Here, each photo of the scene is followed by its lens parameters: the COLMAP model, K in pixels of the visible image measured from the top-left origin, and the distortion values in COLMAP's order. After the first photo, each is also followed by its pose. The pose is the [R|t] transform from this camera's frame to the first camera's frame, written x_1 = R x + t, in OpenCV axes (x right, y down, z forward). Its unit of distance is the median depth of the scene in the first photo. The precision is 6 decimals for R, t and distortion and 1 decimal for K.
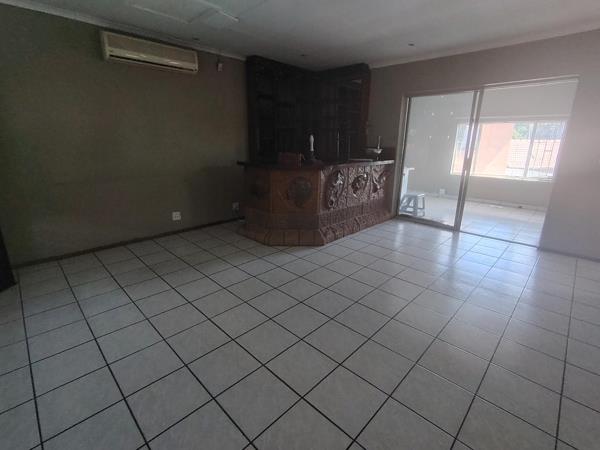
lens RADIAL K [[287.4, 0, 301.5], [0, 287.4, 222.2], [0, 0, 1]] dist [-0.005472, -0.001023]
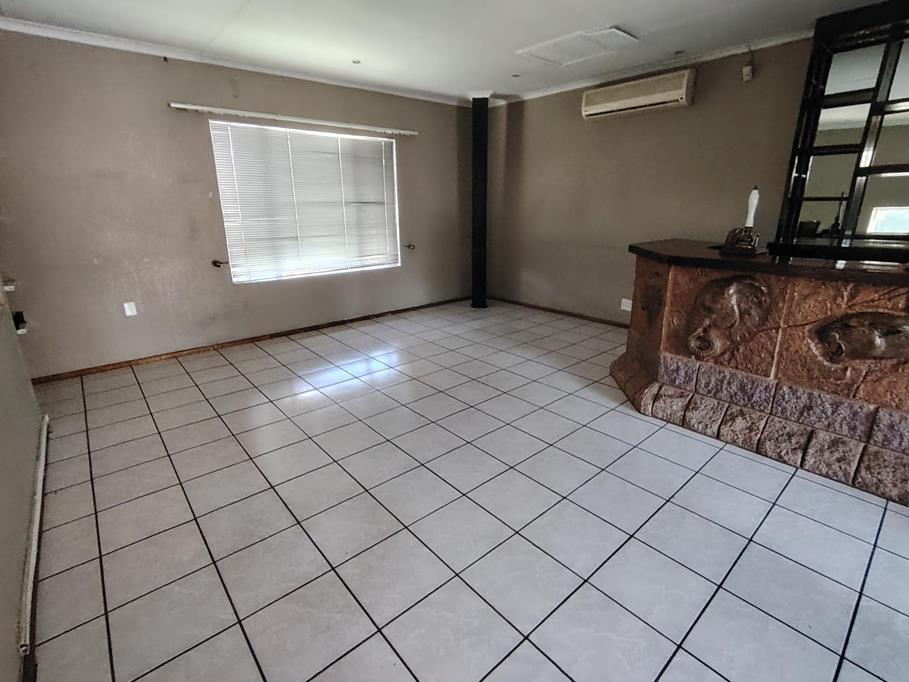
lens RADIAL K [[435.5, 0, 462.9], [0, 435.5, 340.9], [0, 0, 1]] dist [-0.005472, -0.001023]
pose [[-0.074871, 0.289874, -0.954132, 1.511106], [-0.270609, 0.915006, 0.299222, -0.340791], [0.959774, 0.280600, 0.009935, 1.255834]]
